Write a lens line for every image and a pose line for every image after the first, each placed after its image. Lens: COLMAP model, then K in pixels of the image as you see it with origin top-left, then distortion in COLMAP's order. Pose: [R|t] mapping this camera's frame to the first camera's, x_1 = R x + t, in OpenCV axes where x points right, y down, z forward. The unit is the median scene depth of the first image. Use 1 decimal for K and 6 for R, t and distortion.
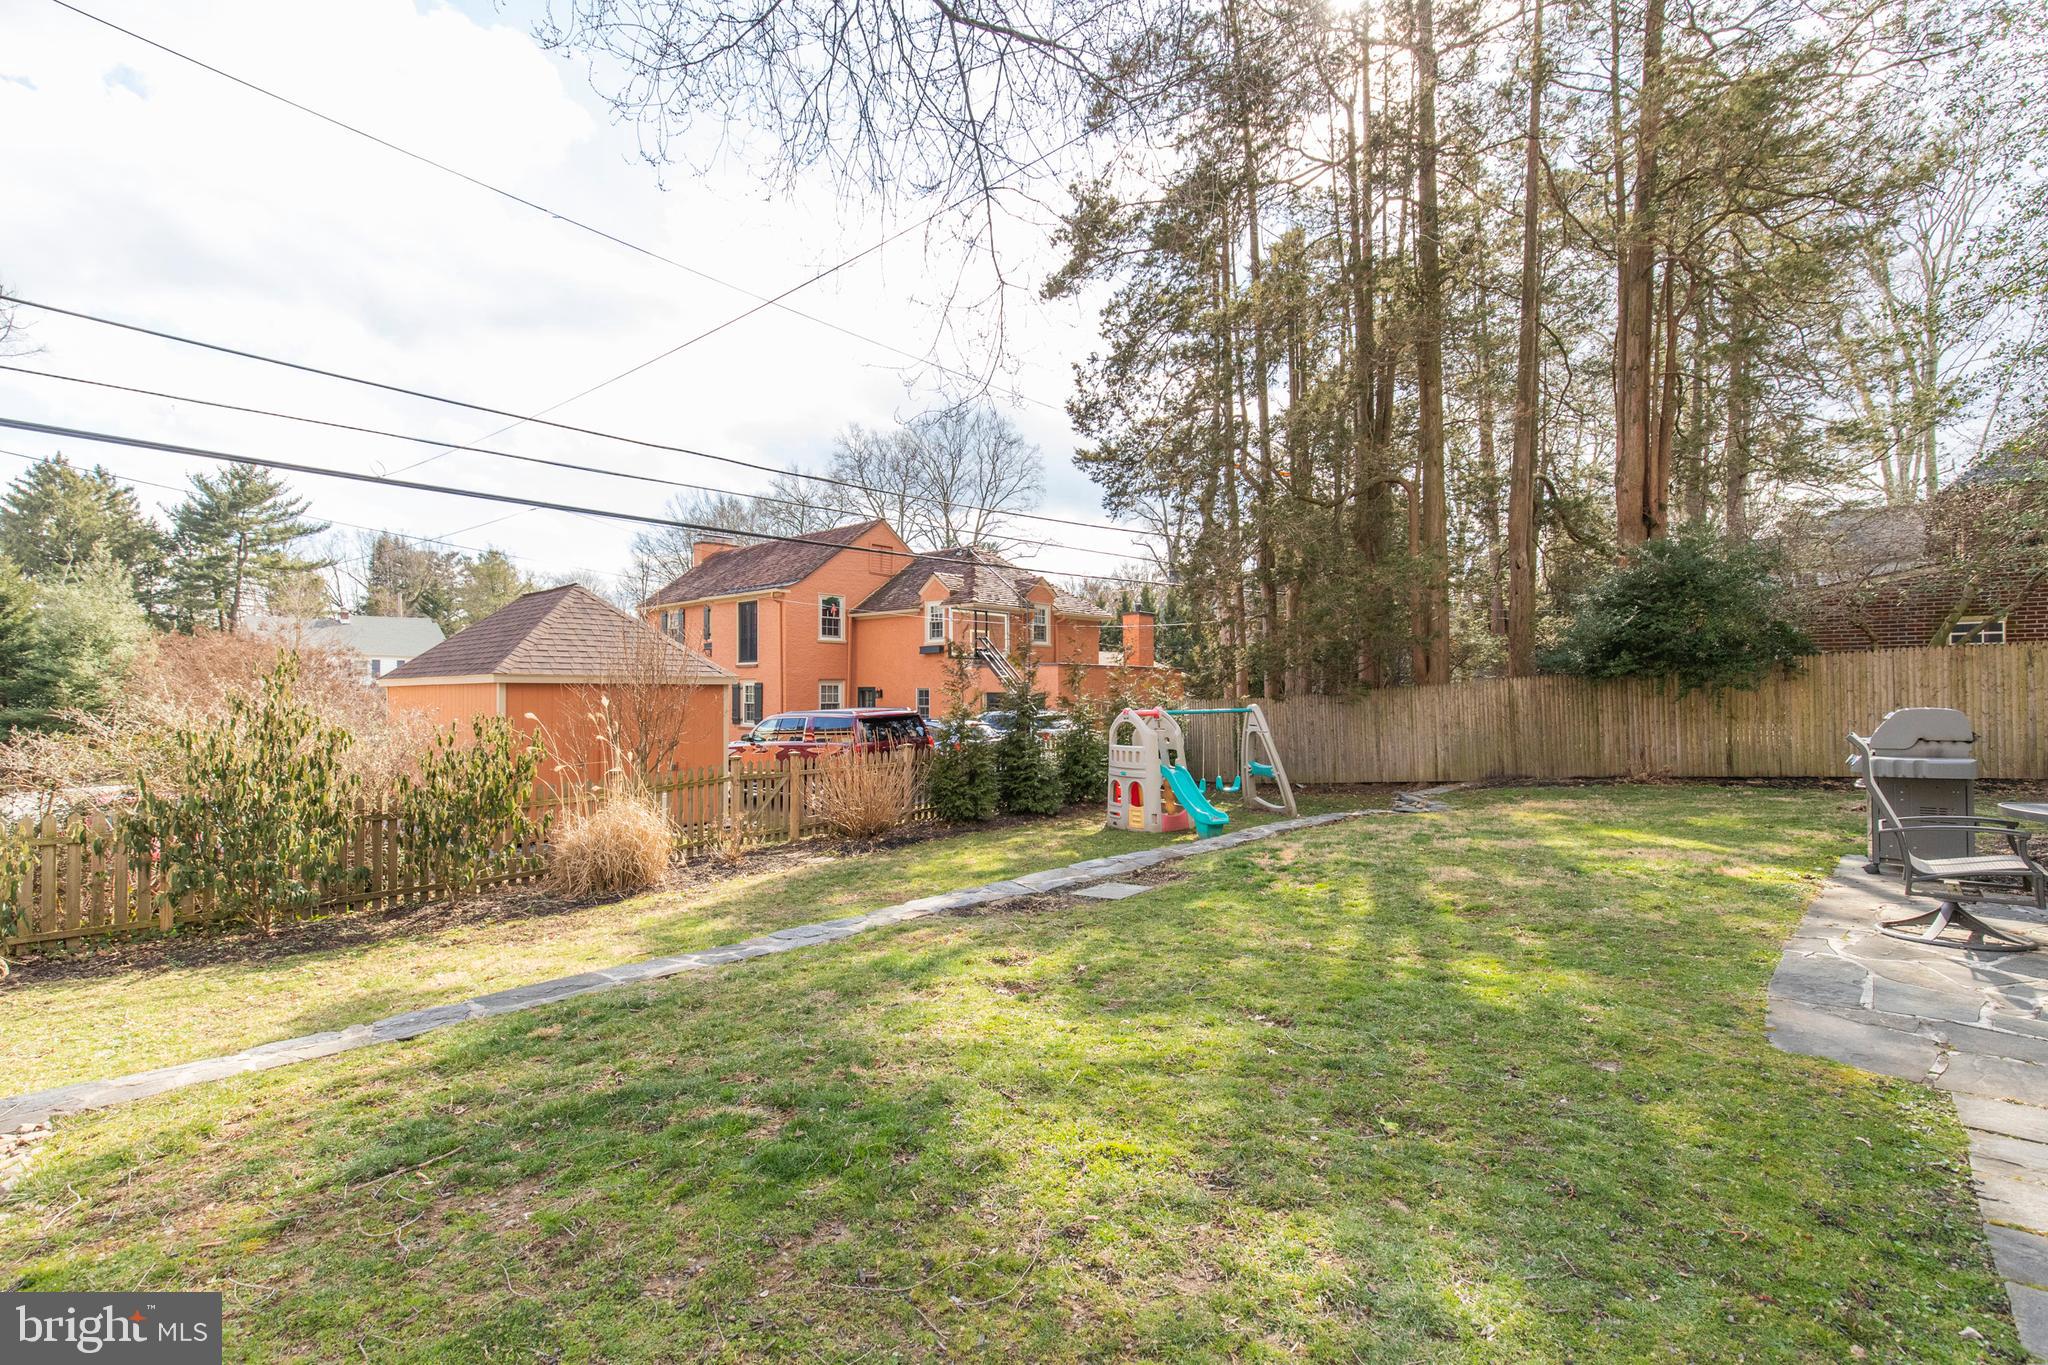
lens RADIAL K [[932.8, 0, 1030.4], [0, 932.8, 683.2], [0, 0, 1]] dist [0.011667, 0.000050]
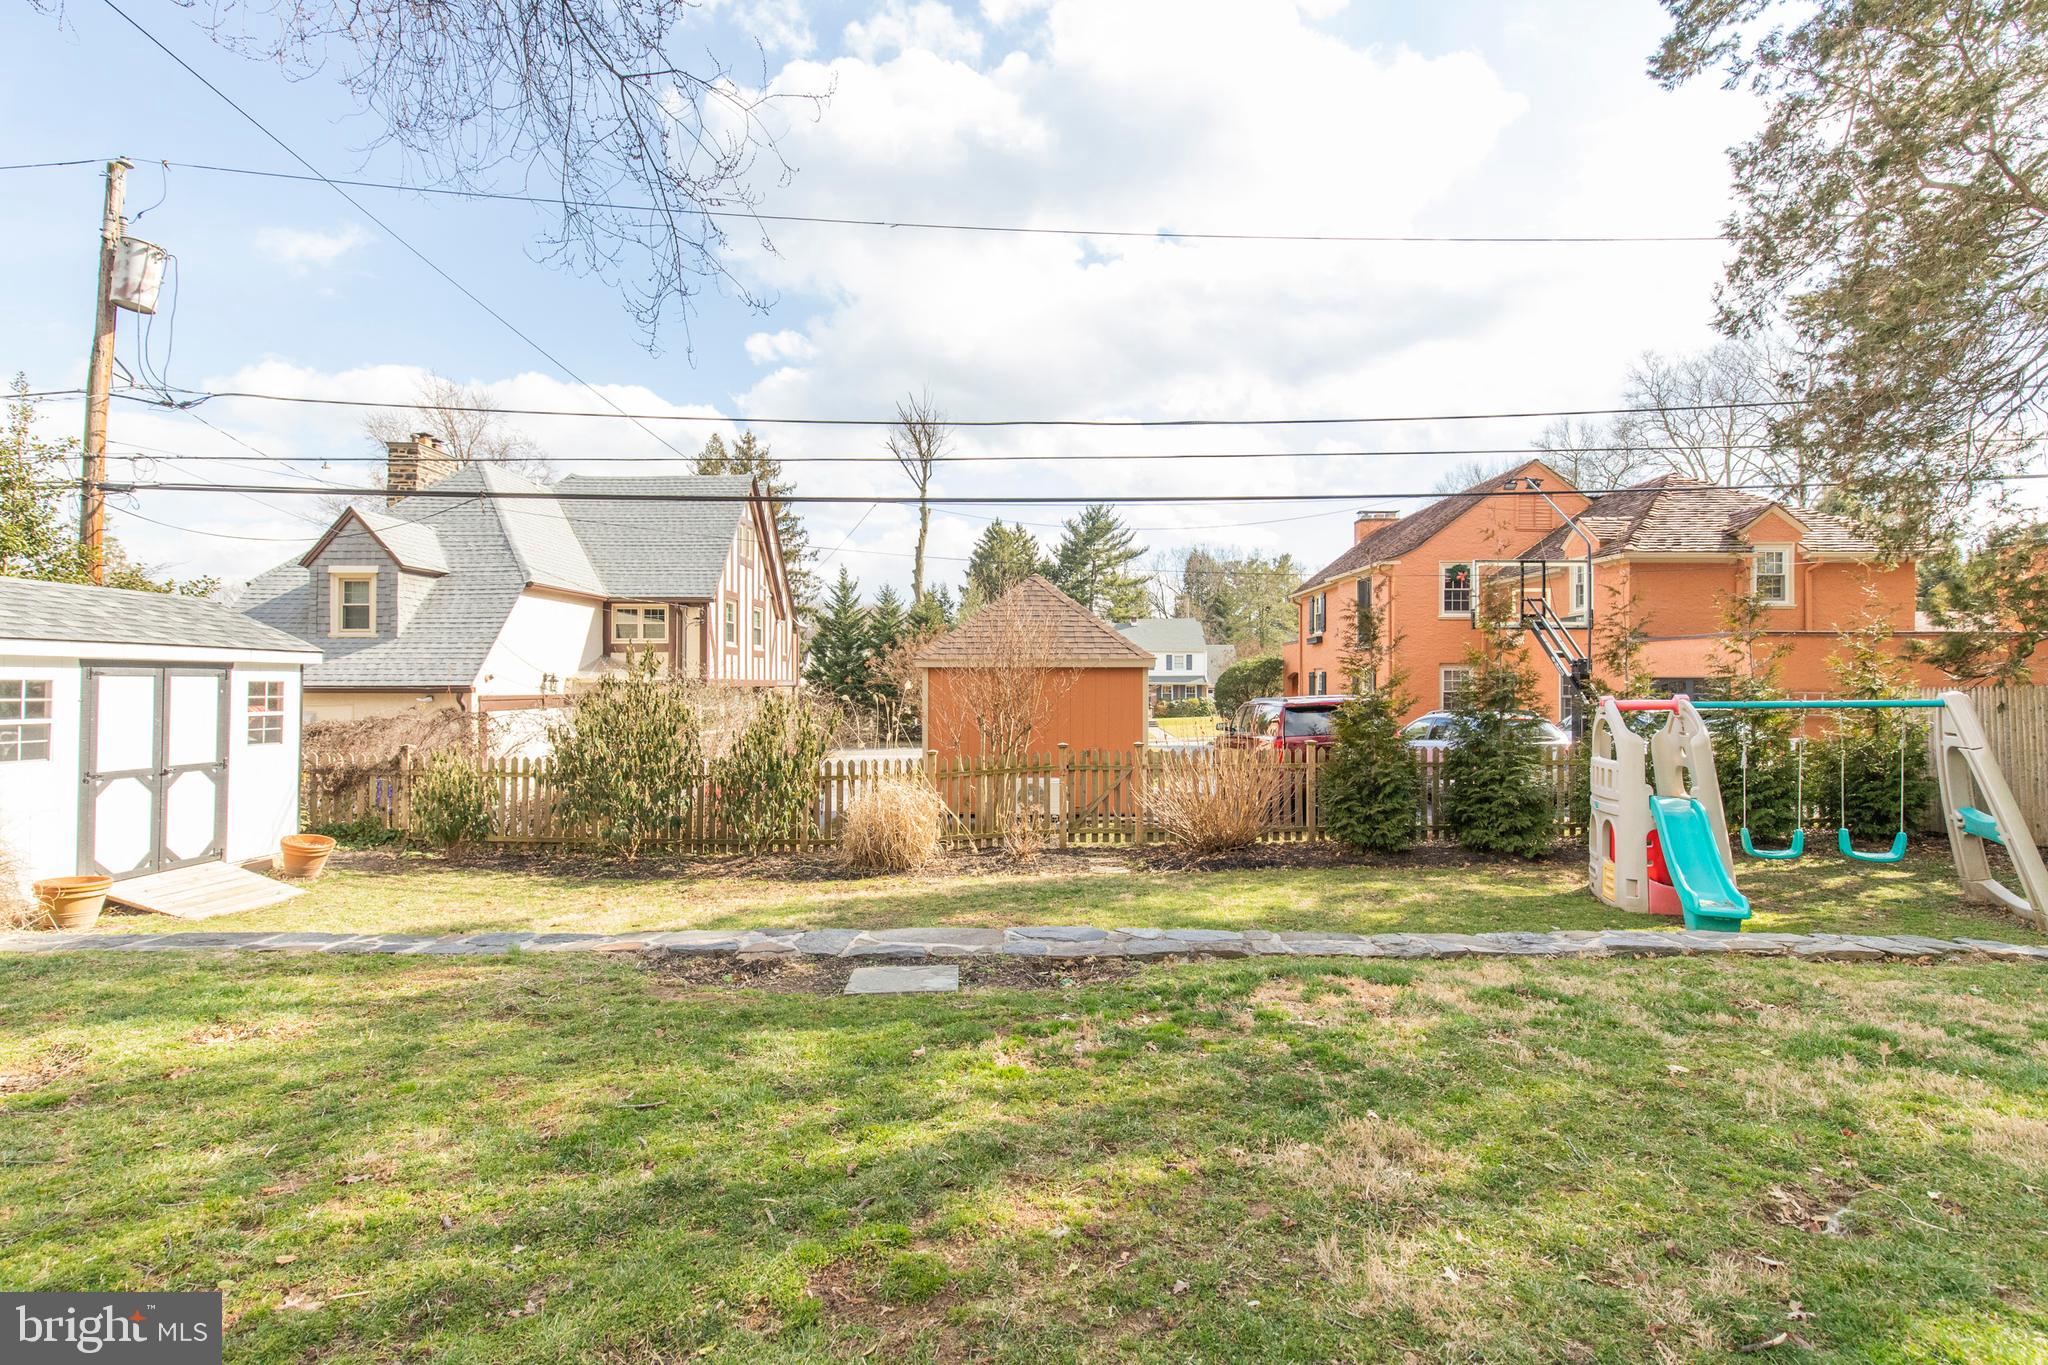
lens RADIAL K [[935.5, 0, 1021.6], [0, 935.5, 660.2], [0, 0, 1]] dist [0.012970, 0.000057]
pose [[0.673904, -0.020187, -0.738543, 0.121199], [0.008708, 0.999774, -0.019382, 0.005333], [0.738767, 0.006631, 0.673928, 0.130392]]
